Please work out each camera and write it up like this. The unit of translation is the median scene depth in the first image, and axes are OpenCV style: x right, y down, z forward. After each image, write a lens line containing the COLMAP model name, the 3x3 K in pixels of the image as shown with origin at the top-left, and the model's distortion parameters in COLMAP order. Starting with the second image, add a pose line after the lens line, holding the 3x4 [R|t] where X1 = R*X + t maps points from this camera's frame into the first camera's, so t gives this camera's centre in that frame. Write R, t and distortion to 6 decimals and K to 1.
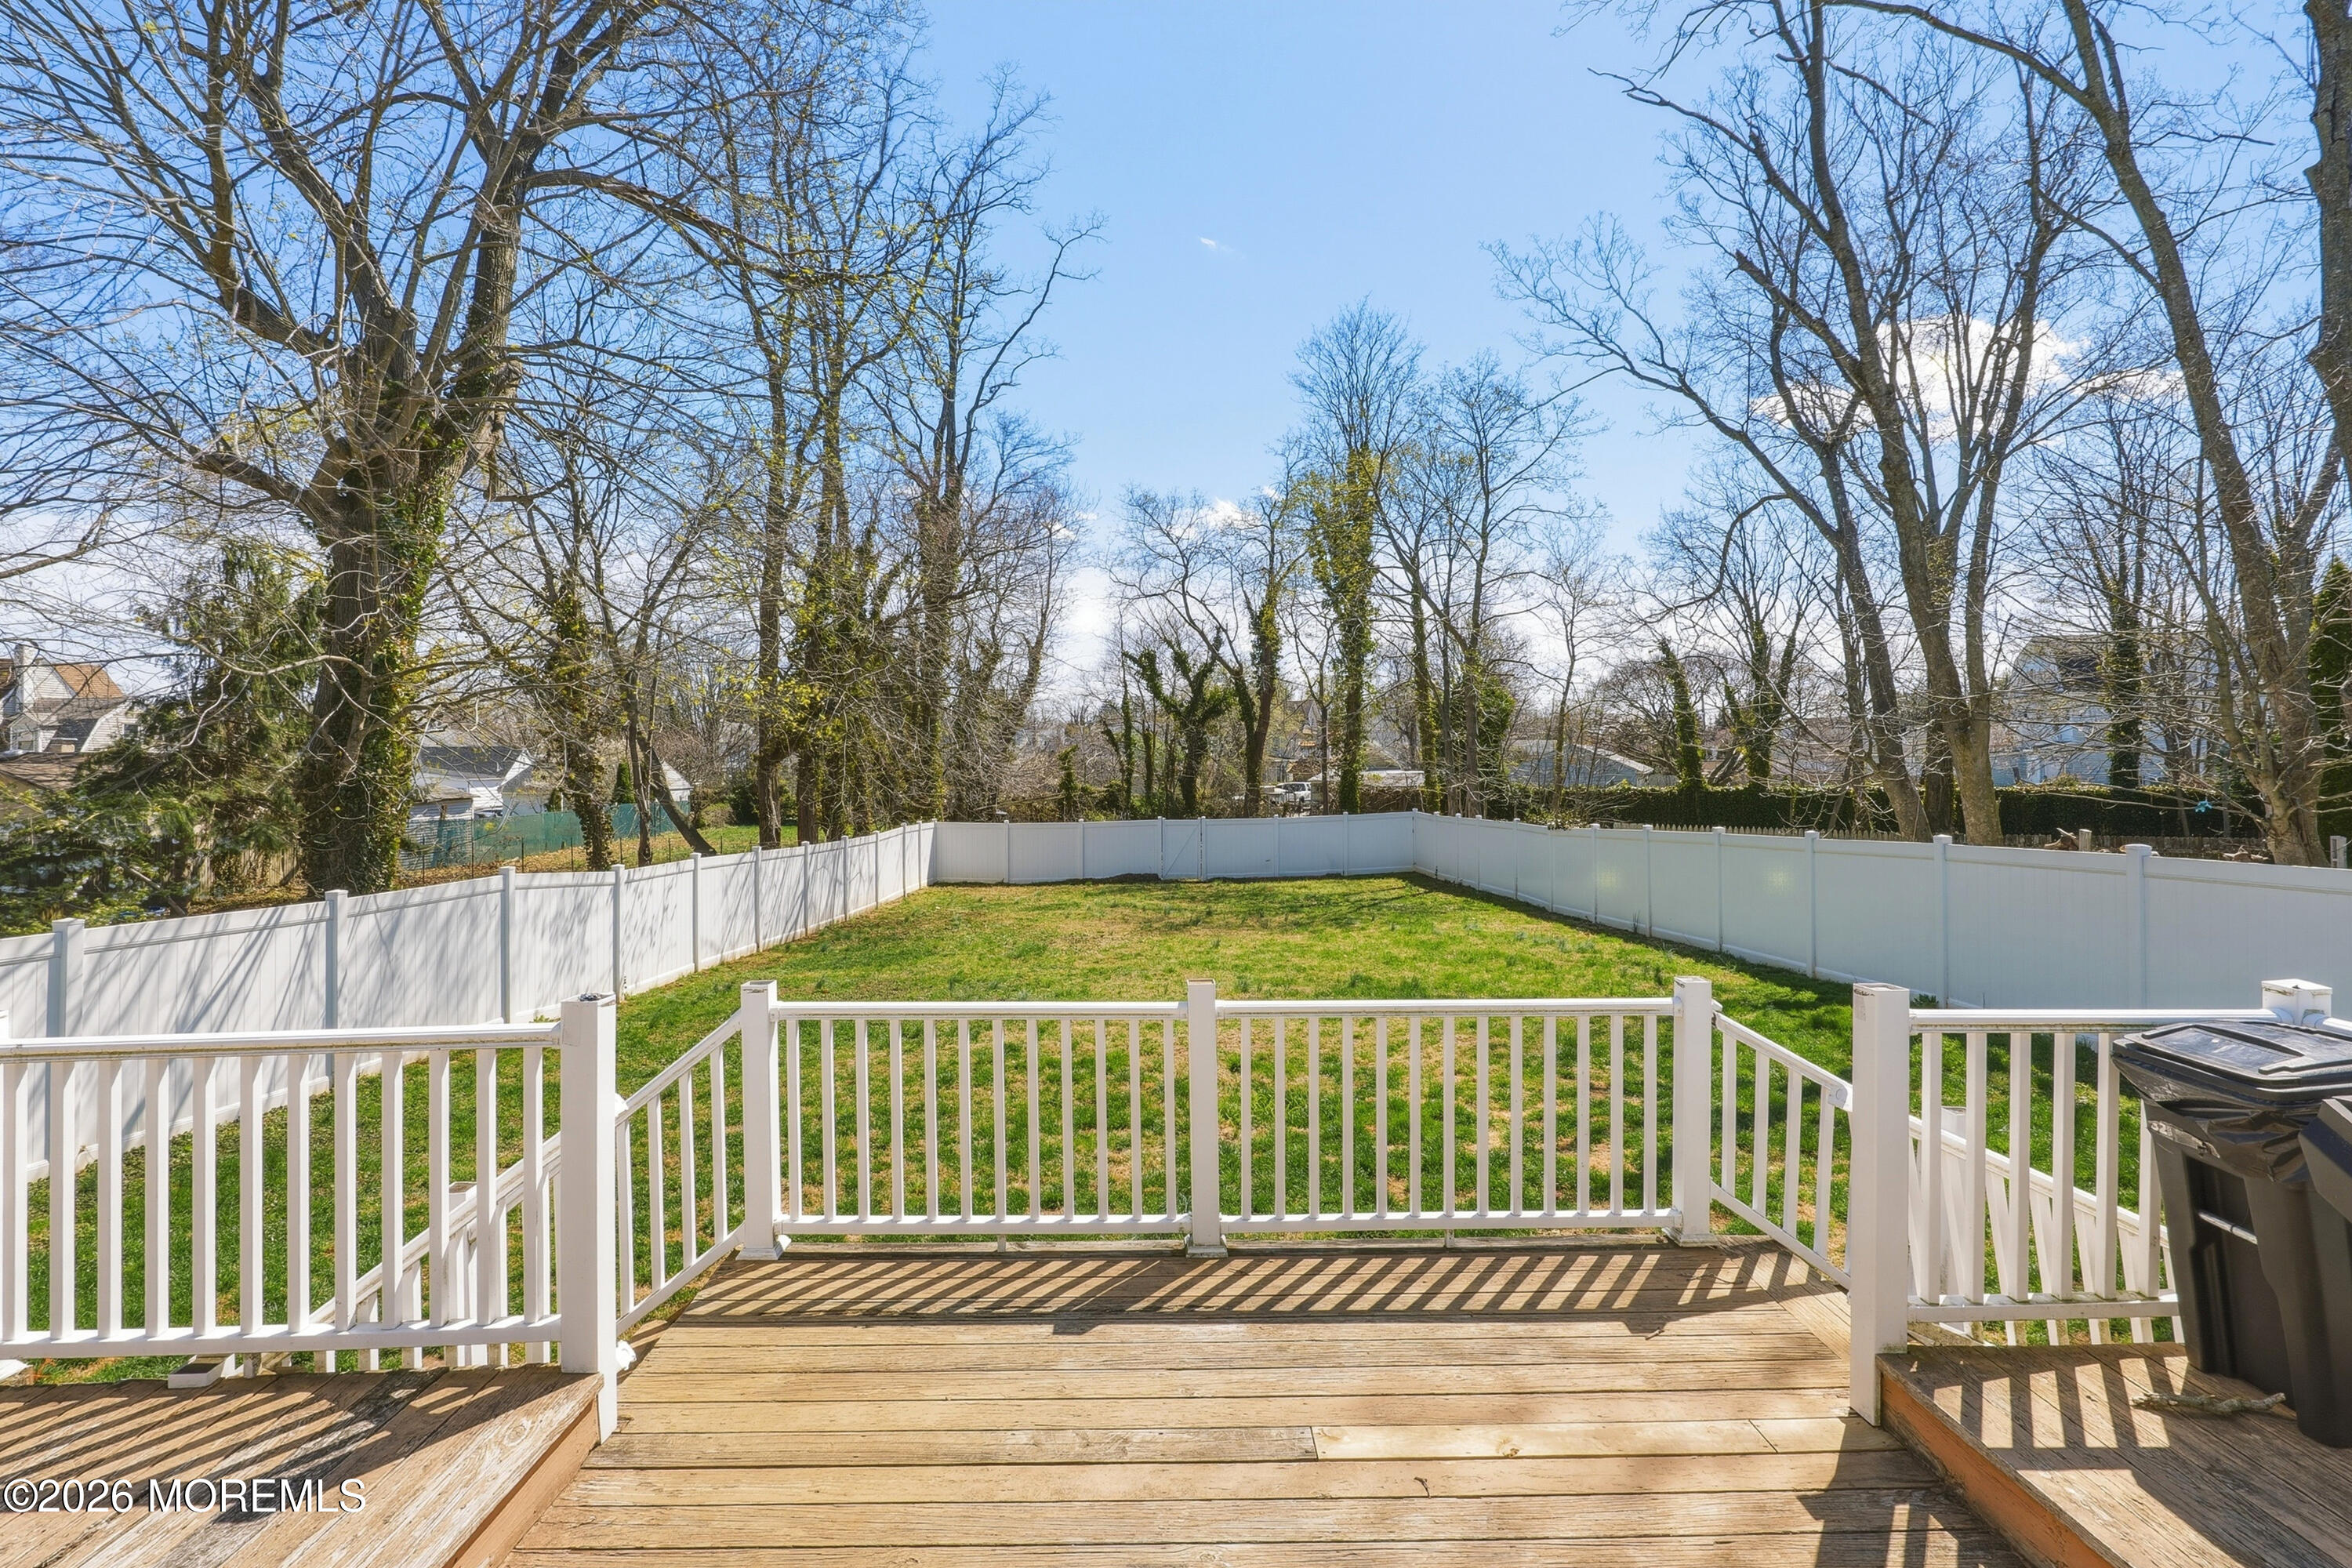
lens RADIAL K [[1115.8, 0, 1182.9], [0, 1115.8, 735.1], [0, 0, 1]] dist [-0.005395, -0.000109]
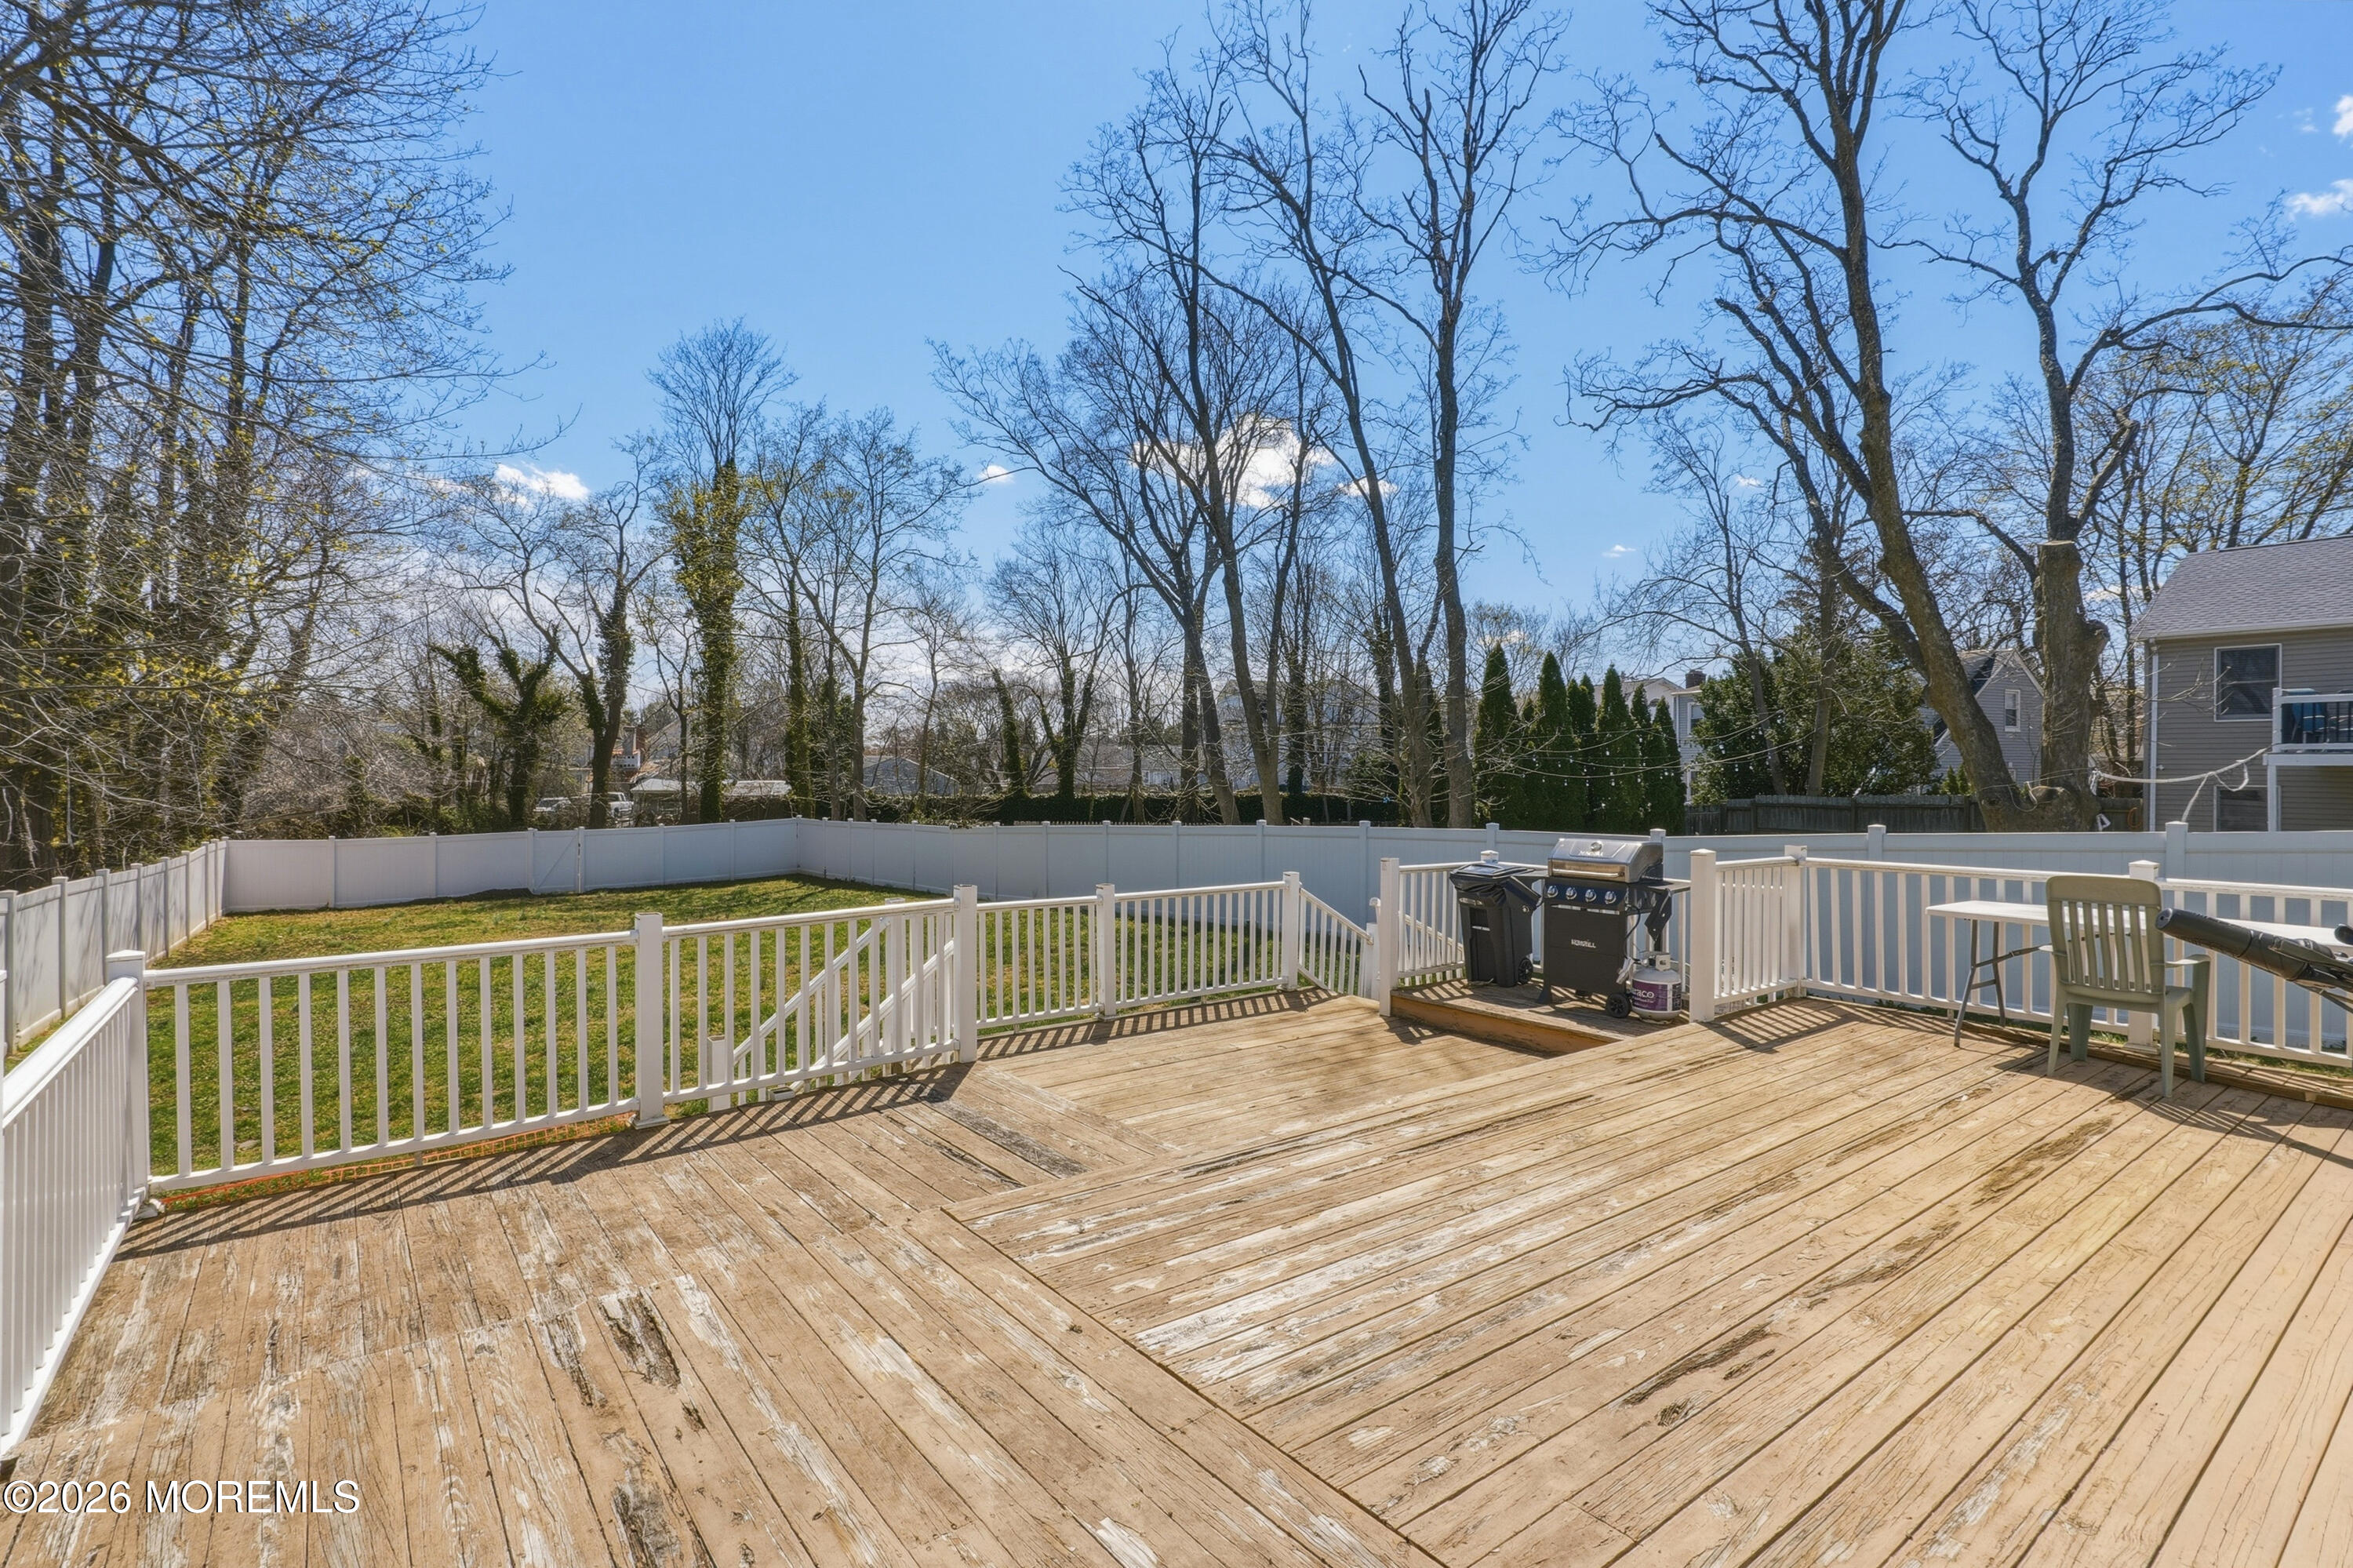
lens RADIAL K [[1103.1, 0, 1174.6], [0, 1103.1, 792.8], [0, 0, 1]] dist [-0.013085, 0.001128]
pose [[0.811138, -0.005477, 0.584829, -0.098364], [-0.019731, 0.999131, 0.036724, -0.001802], [-0.584522, -0.041327, 0.810325, -0.062032]]
